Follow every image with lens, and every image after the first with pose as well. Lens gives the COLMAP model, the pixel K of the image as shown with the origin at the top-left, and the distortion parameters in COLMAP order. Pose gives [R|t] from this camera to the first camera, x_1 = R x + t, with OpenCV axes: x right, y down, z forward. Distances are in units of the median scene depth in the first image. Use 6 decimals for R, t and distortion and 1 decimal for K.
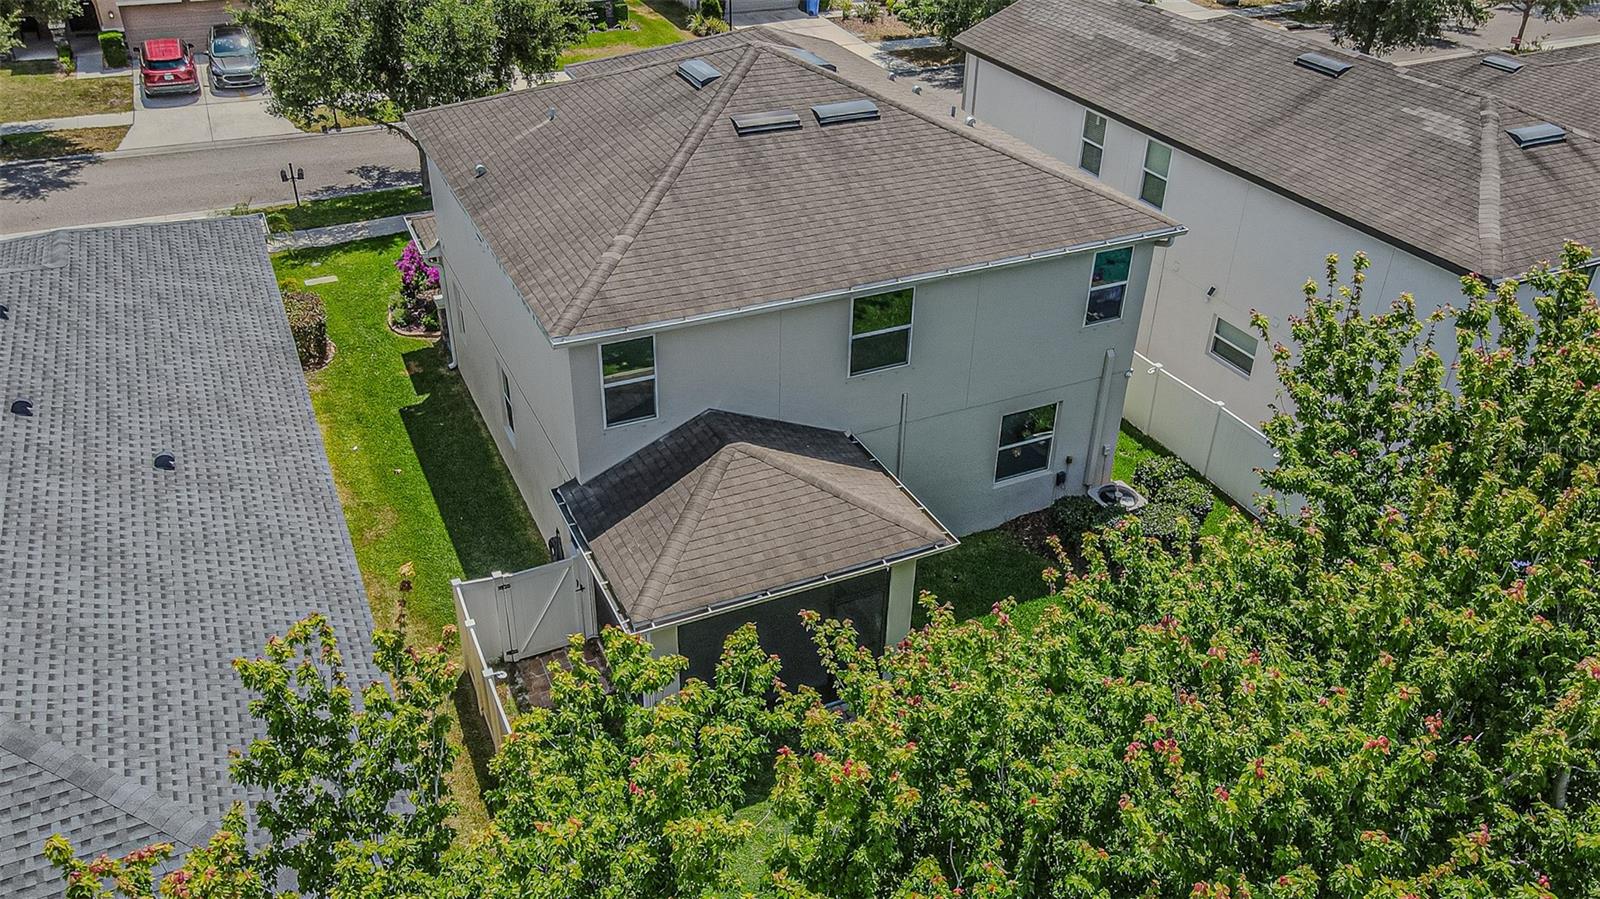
lens RADIAL K [[1243.1, 0, 800.0], [0, 1243.1, 449.5], [0, 0, 1]] dist [0.007079, 0.006934]
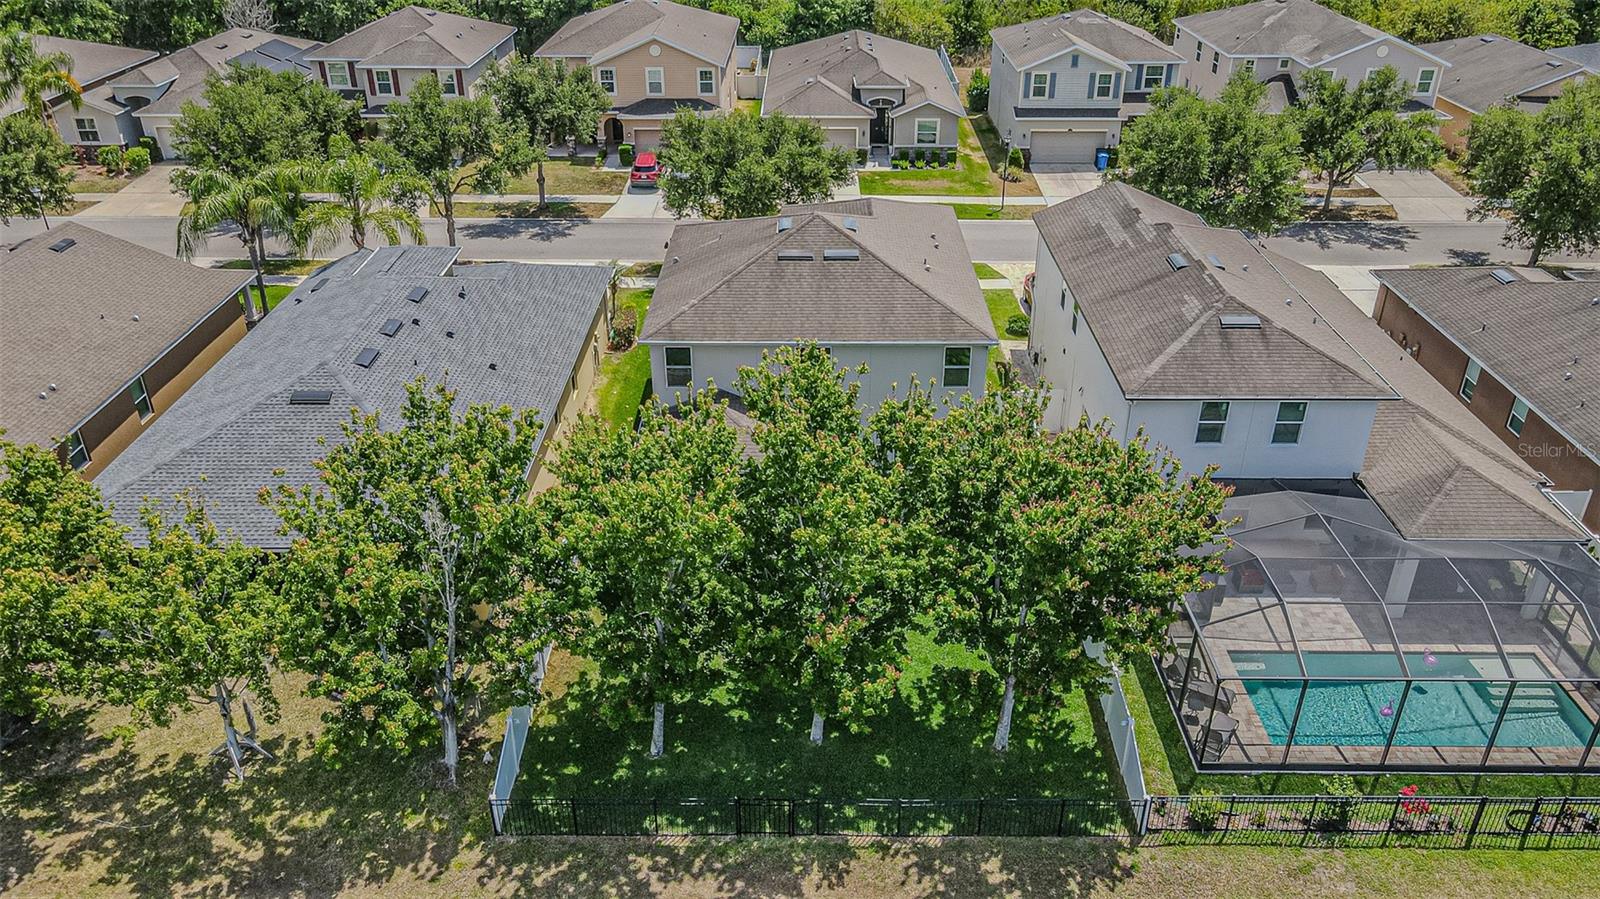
lens RADIAL K [[1183.0, 0, 800.0], [0, 1183.0, 449.5], [0, 0, 1]] dist [0.000546, 0.026327]
pose [[0.898729, 0.190498, -0.394964, 0.445373], [-0.211847, 0.977244, -0.010710, 0.031157], [0.383936, 0.093297, 0.918634, -0.390789]]
